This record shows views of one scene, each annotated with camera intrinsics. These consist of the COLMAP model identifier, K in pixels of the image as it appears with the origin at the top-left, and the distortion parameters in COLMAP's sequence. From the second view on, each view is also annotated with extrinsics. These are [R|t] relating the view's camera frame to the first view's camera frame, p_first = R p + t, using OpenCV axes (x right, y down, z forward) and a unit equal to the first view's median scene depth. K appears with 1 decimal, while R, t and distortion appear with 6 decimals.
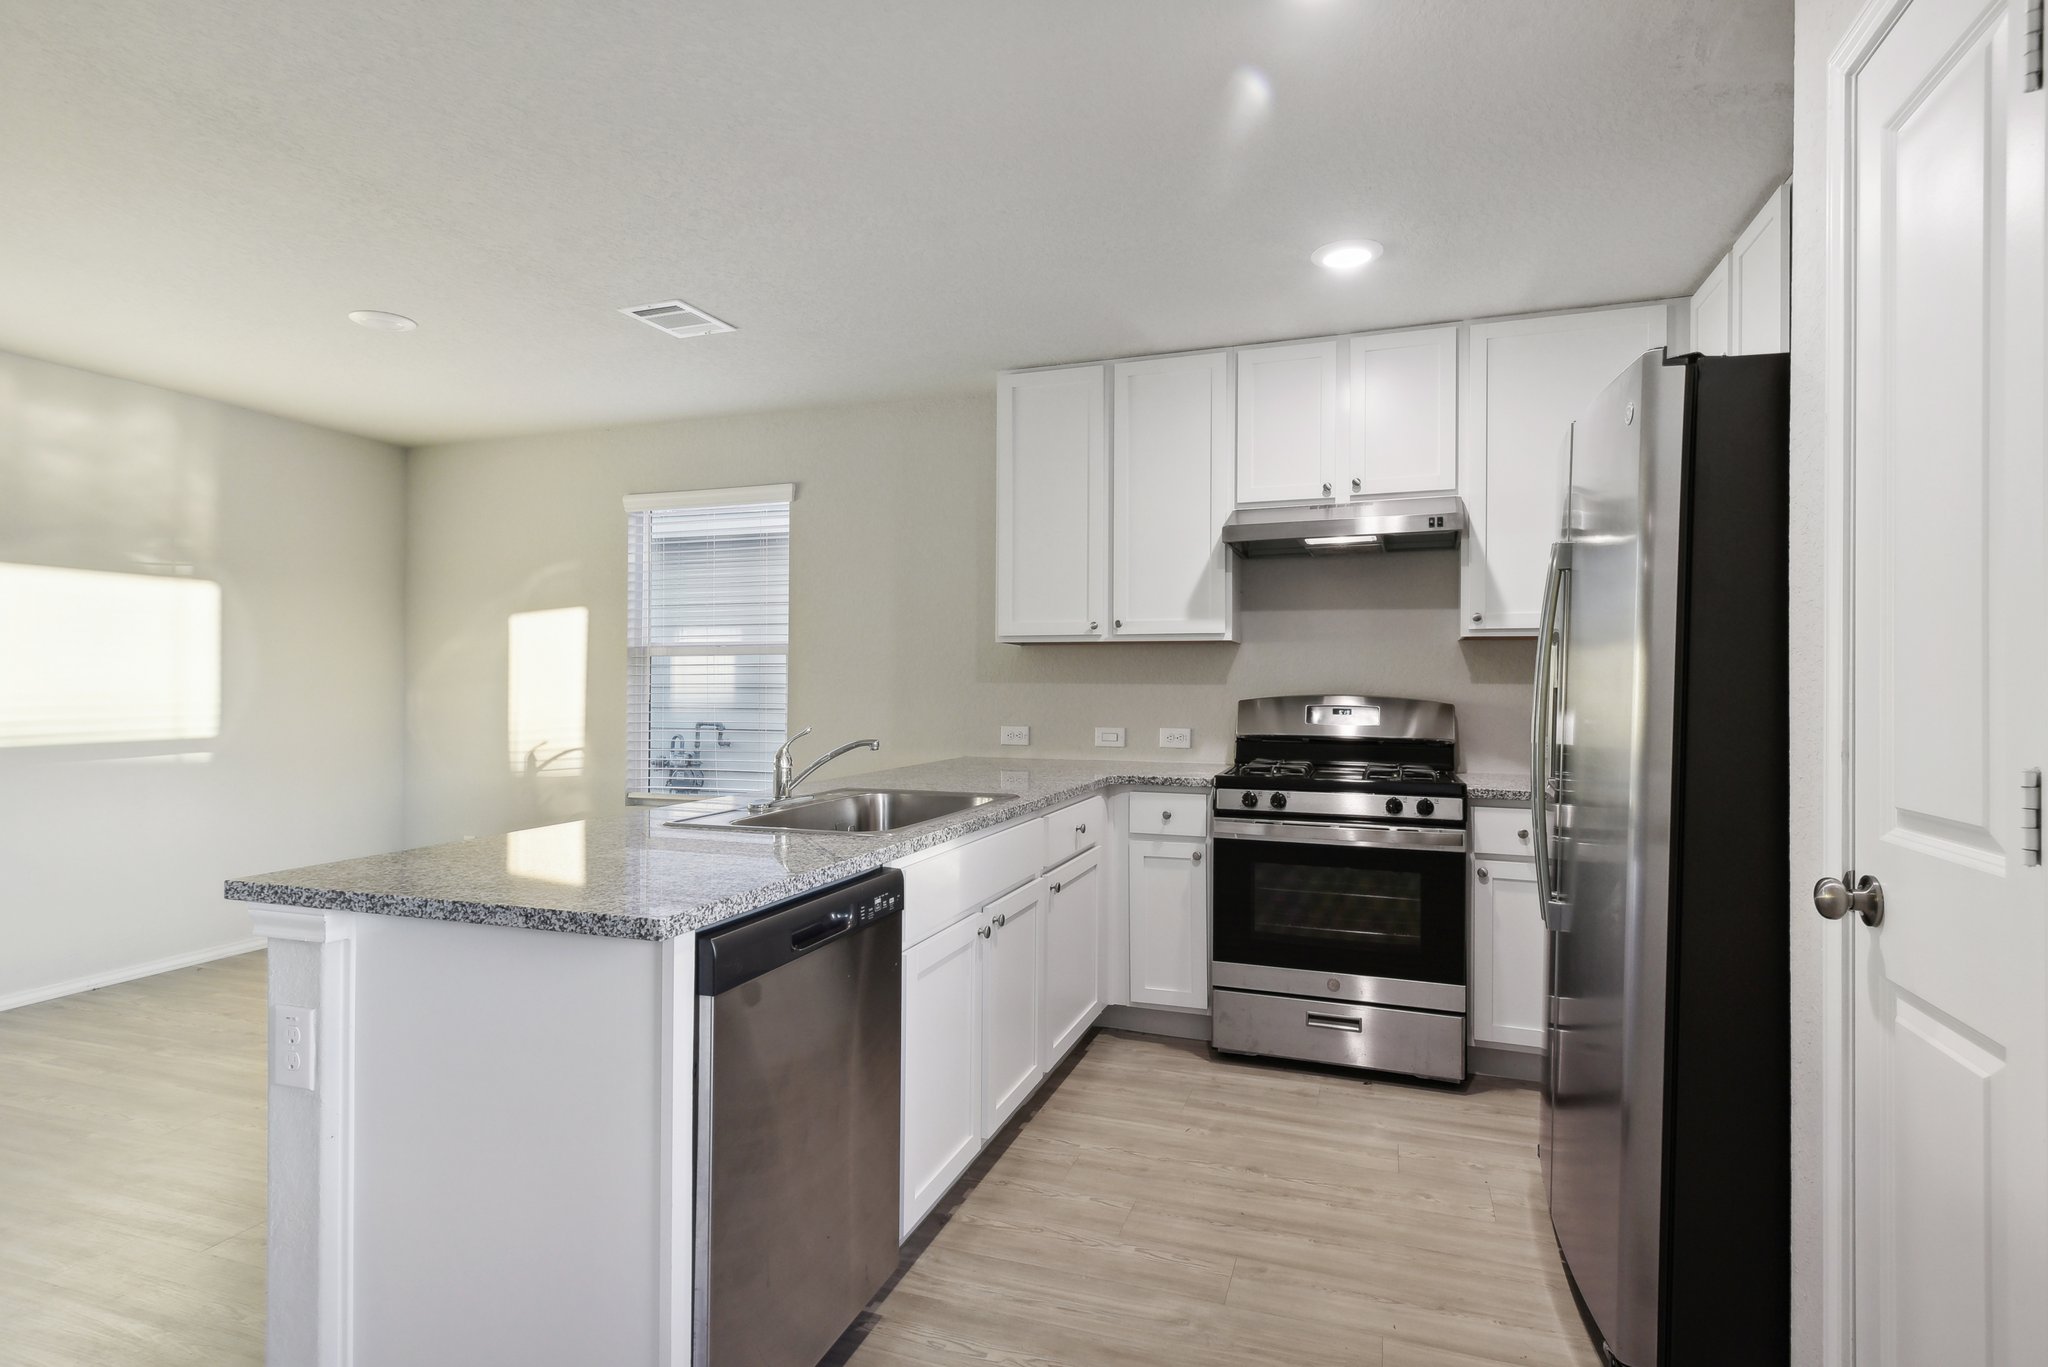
lens RADIAL K [[1047.7, 0, 1024.0], [0, 1047.7, 683.5], [0, 0, 1]] dist [0.007762, 0.000496]
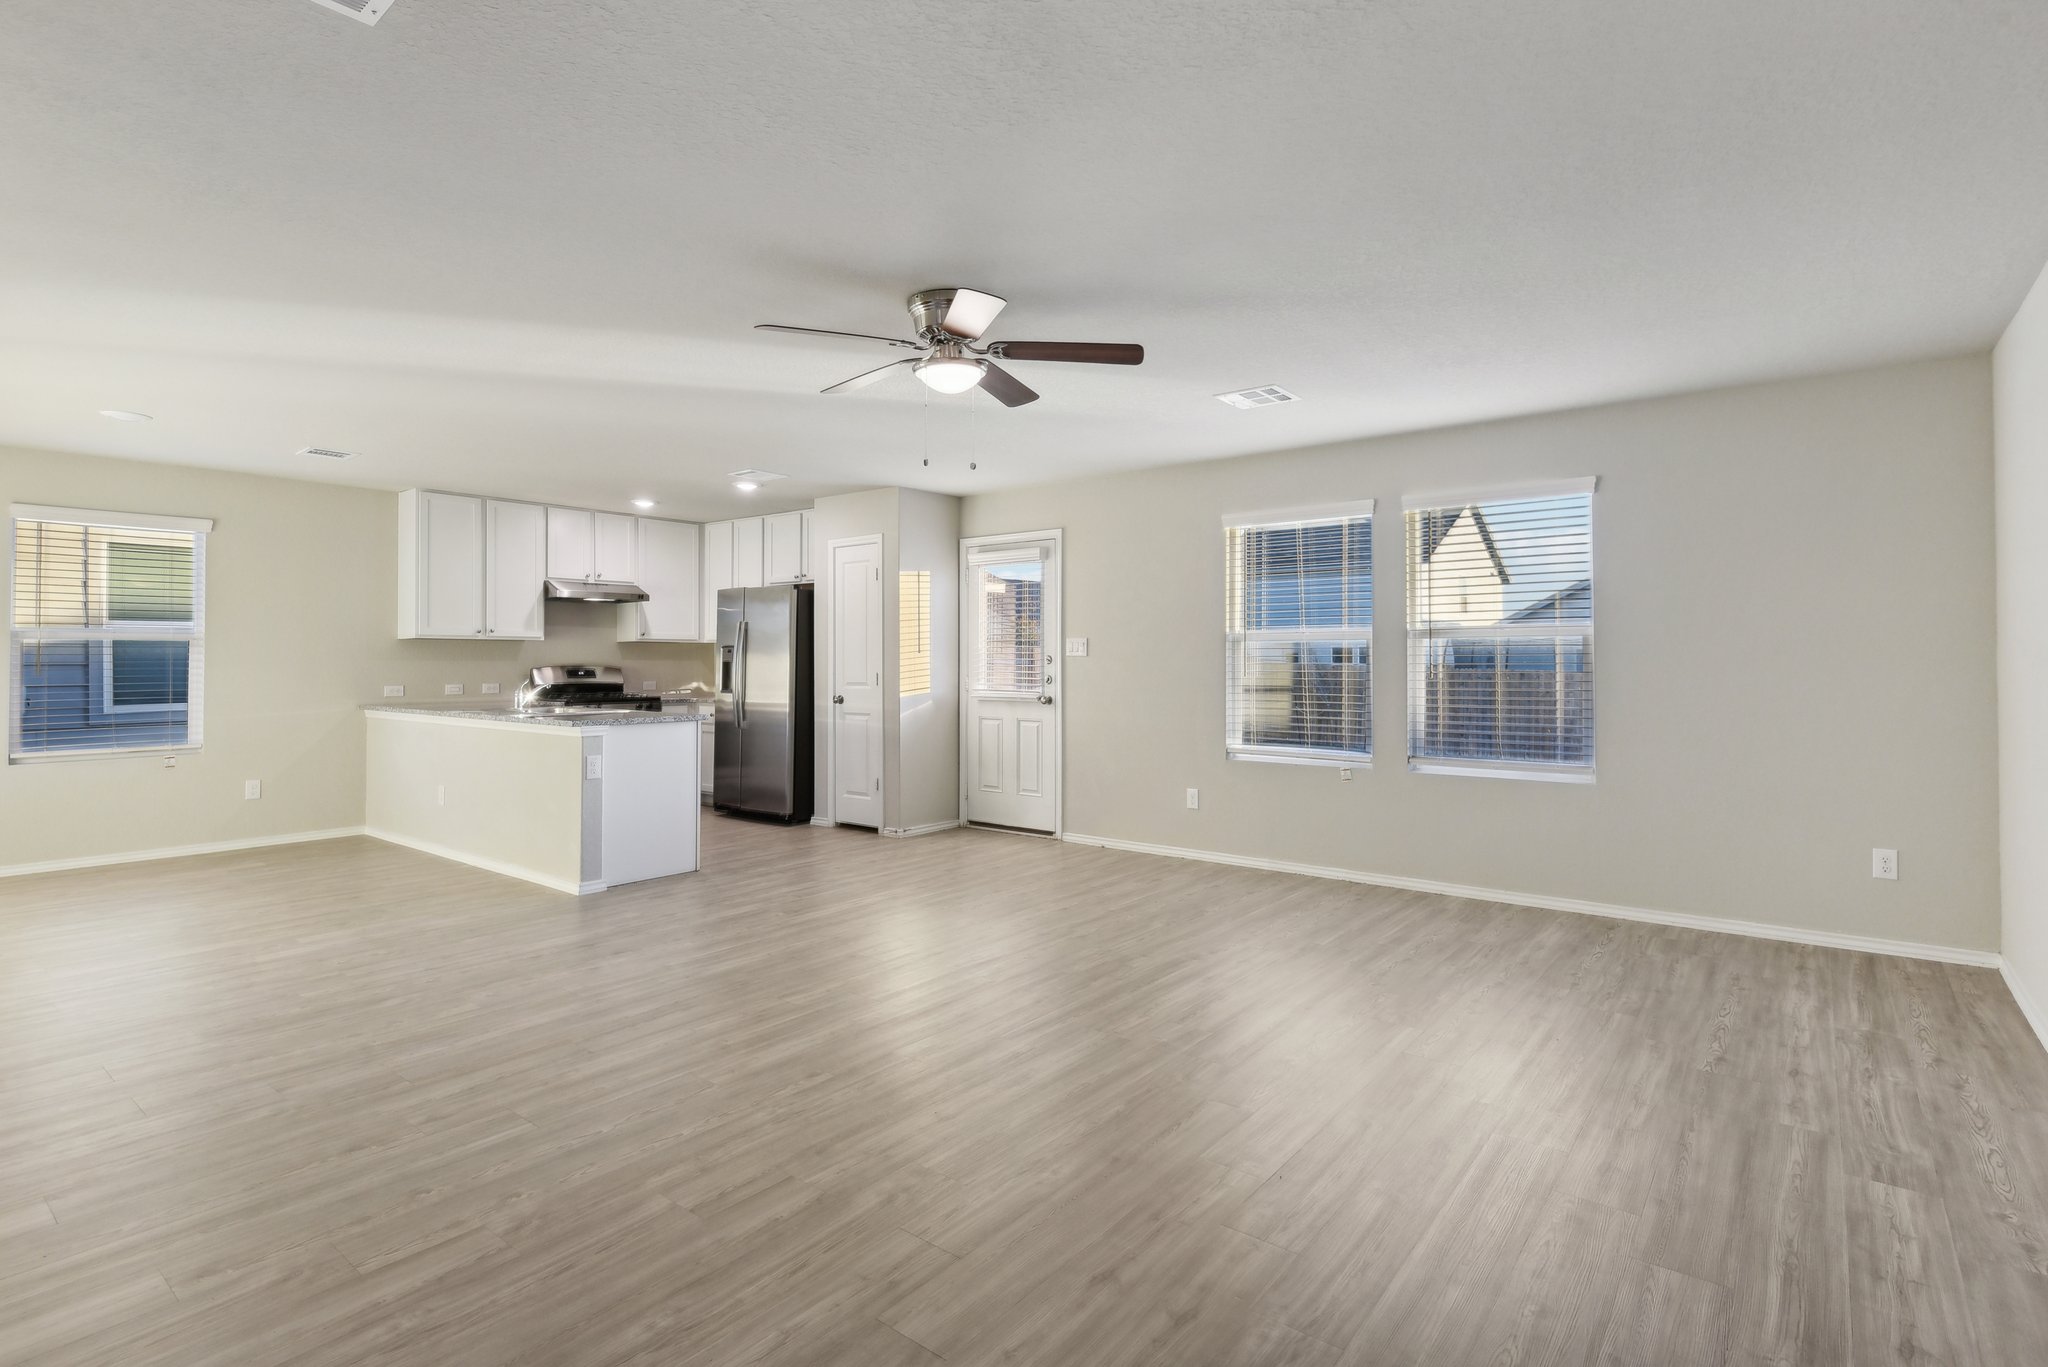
lens RADIAL K [[955.8, 0, 1023.7], [0, 955.8, 647.6], [0, 0, 1]] dist [0.001272, -0.000218]
pose [[0.324455, 0.004793, 0.945889, -1.374673], [0.001158, 0.999984, -0.005465, -0.014934], [-0.945900, 0.002868, 0.324445, -0.584813]]
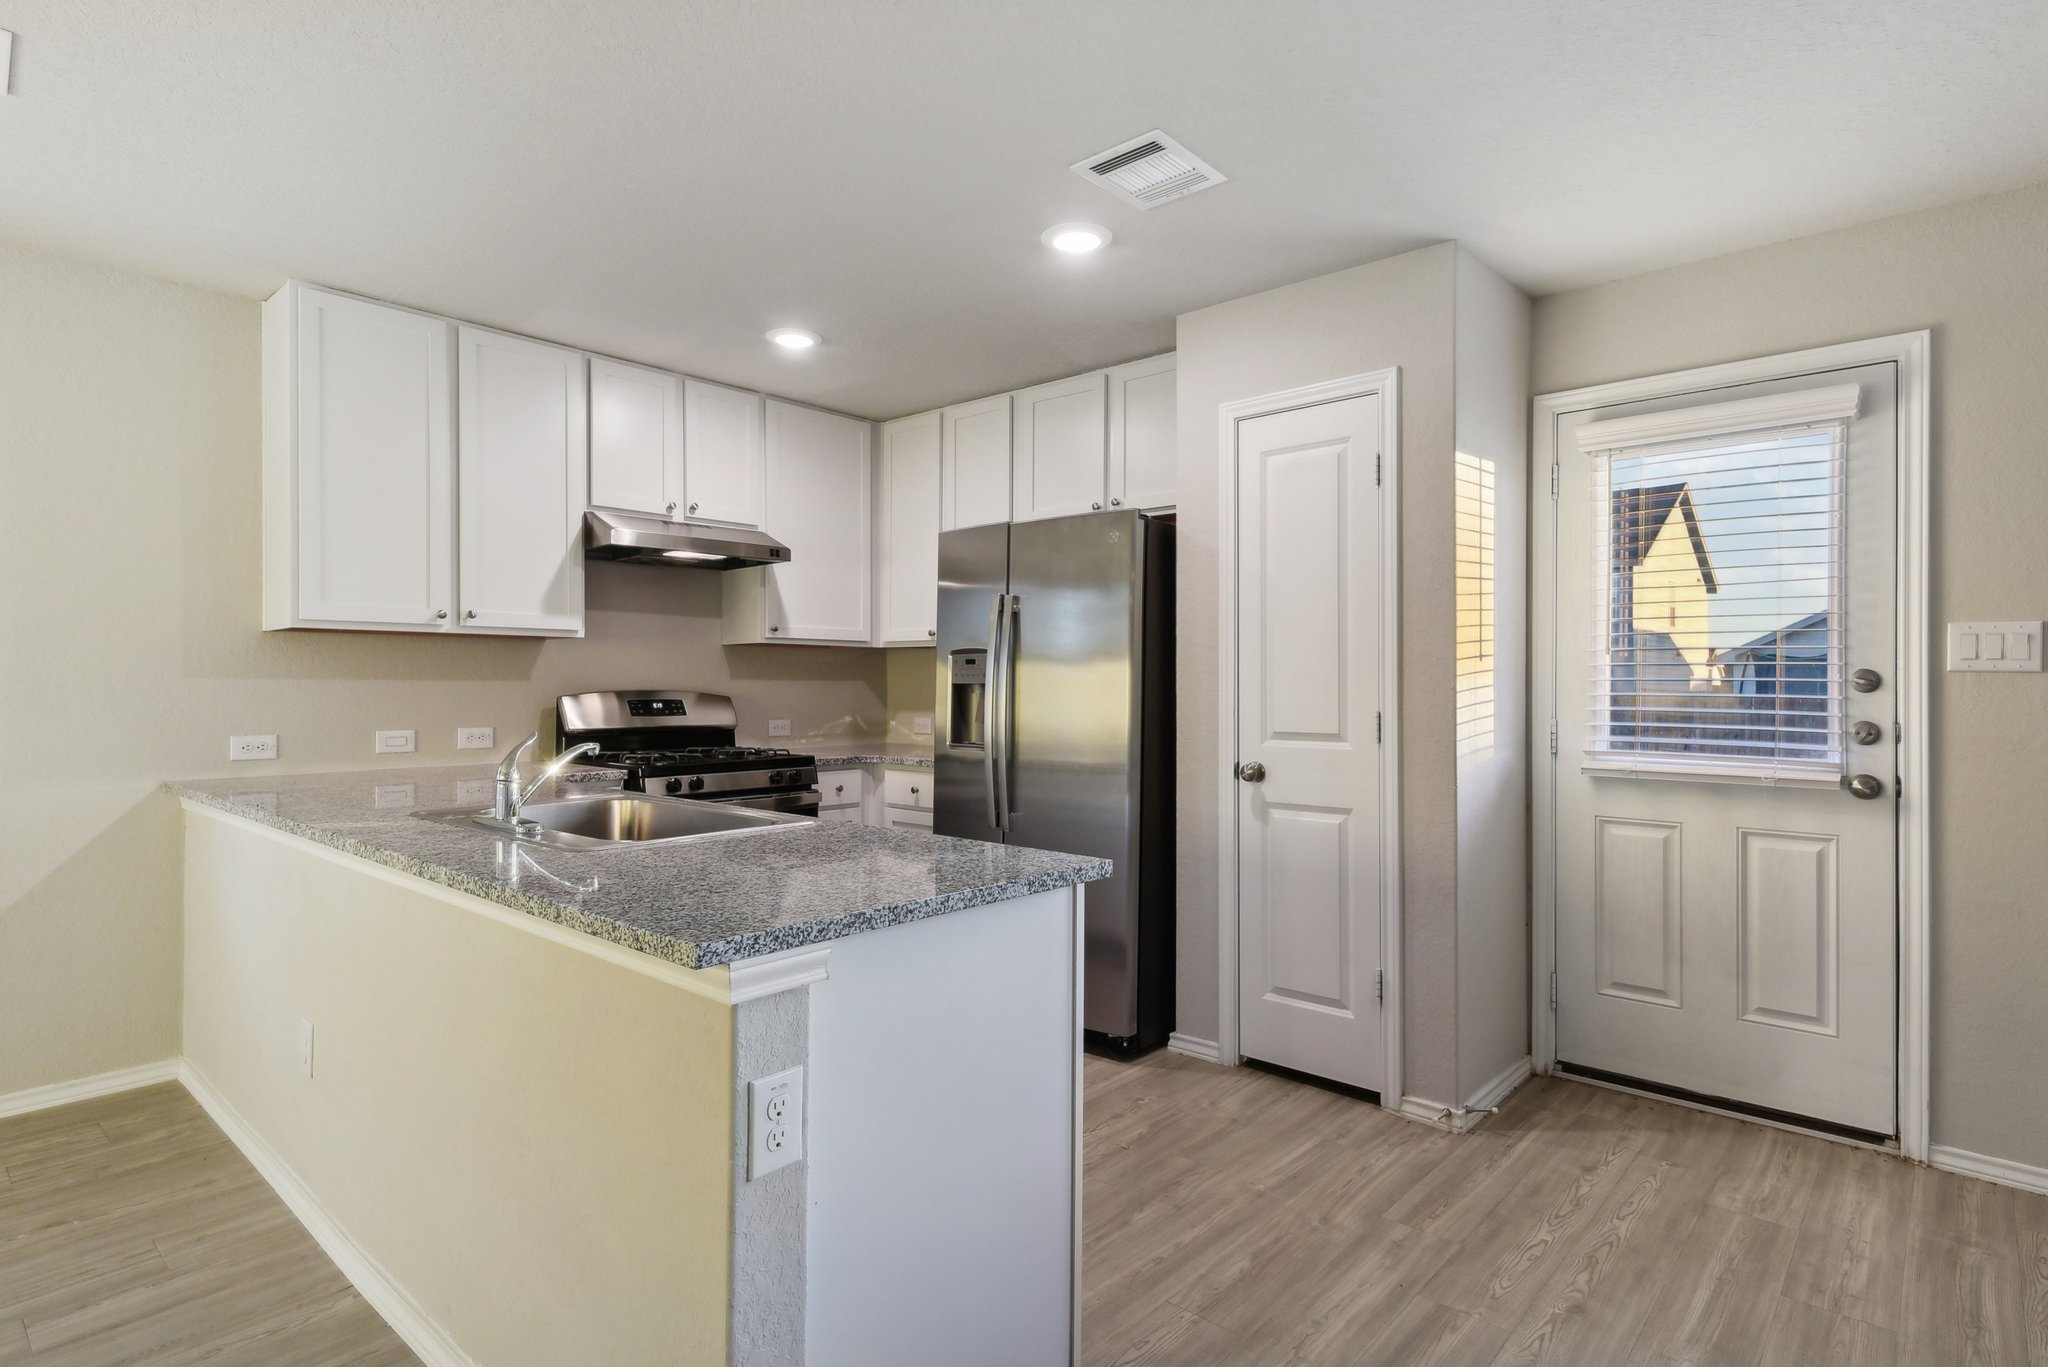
lens RADIAL K [[1047.7, 0, 1024.0], [0, 1047.7, 683.5], [0, 0, 1]] dist [0.007762, 0.000496]
pose [[0.385991, -0.005414, 0.922487, -0.597218], [-0.001602, 0.999977, 0.006539, -0.003950], [-0.922501, -0.004001, 0.385974, 0.212446]]
